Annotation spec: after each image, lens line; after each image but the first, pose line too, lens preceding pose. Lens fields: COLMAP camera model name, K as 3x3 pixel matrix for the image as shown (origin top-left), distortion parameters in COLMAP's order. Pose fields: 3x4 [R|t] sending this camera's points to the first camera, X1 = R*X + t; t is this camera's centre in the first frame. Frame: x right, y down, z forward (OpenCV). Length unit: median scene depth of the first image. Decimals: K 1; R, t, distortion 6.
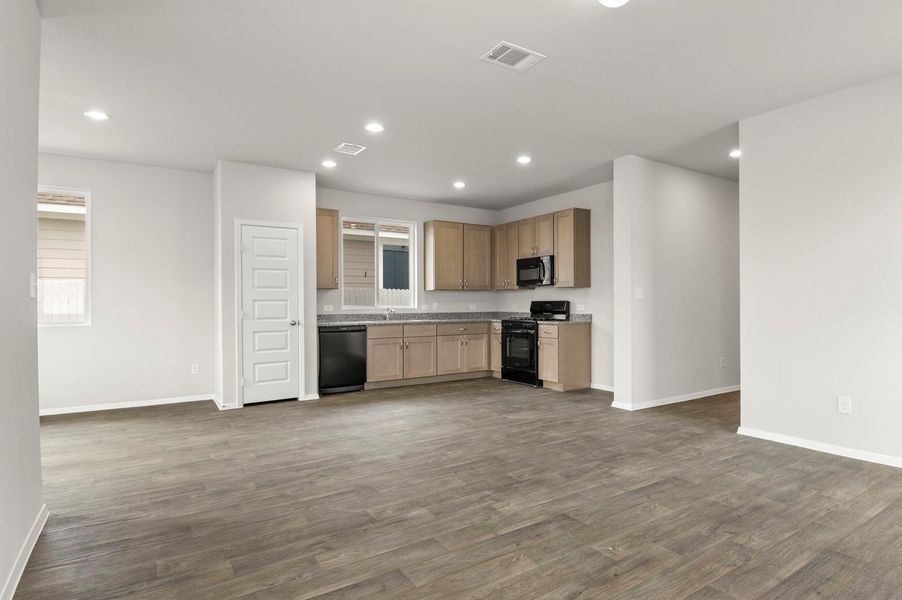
lens RADIAL K [[483.4, 0, 470.6], [0, 483.4, 304.3], [0, 0, 1]] dist [0.001883, -0.000425]
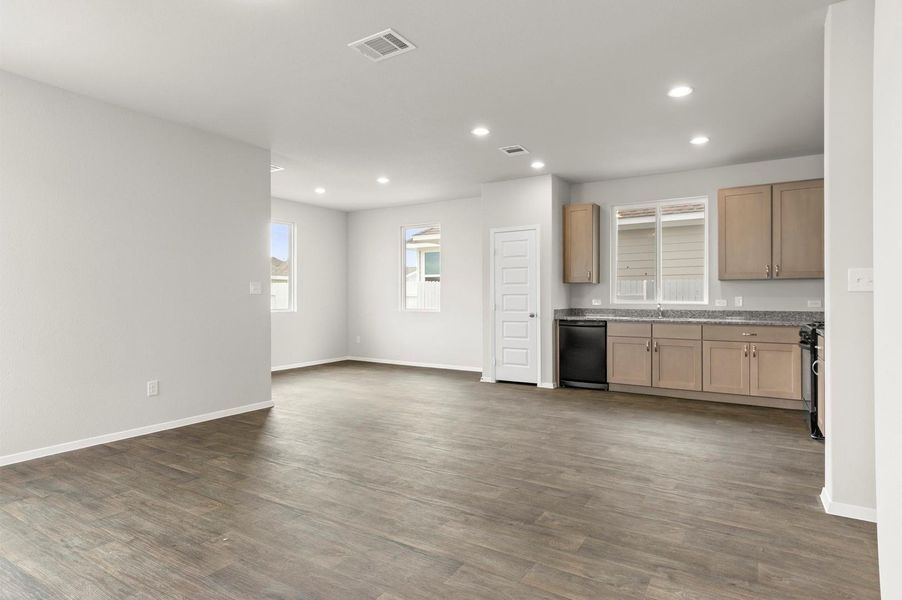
lens RADIAL K [[483.2, 0, 472.4], [0, 483.2, 297.1], [0, 0, 1]] dist [0.004035, -0.023275]
pose [[0.430995, 0.004339, -0.902344, 0.475949], [-0.004541, 0.999986, 0.002640, -0.004043], [0.902343, 0.002959, 0.431009, 0.338729]]
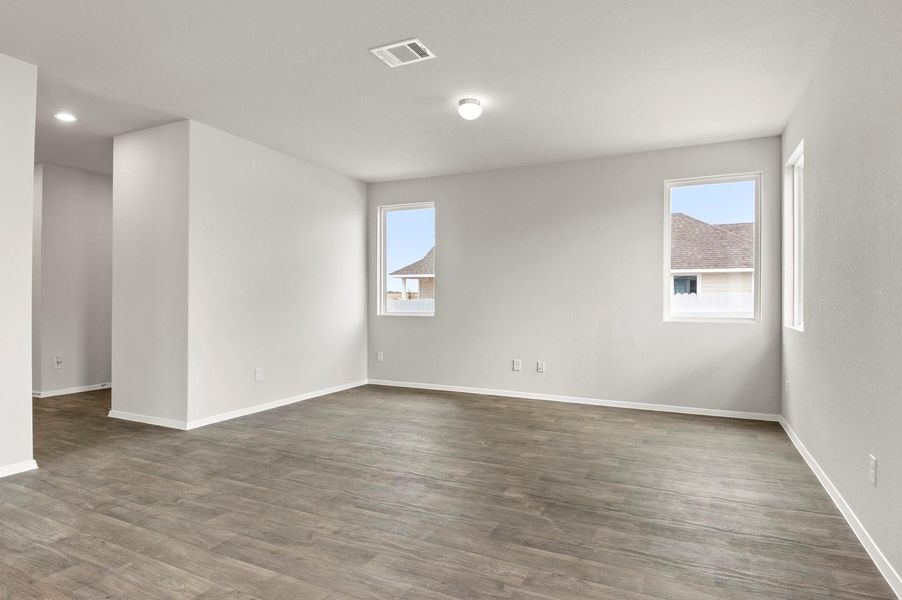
lens RADIAL K [[483.2, 0, 472.4], [0, 483.2, 297.1], [0, 0, 1]] dist [0.004035, -0.023275]
pose [[-0.526795, 0.008532, 0.849949, -0.379673], [0.004590, 0.999964, -0.007193, 0.000895], [-0.849980, 0.000112, -0.526815, 0.637970]]
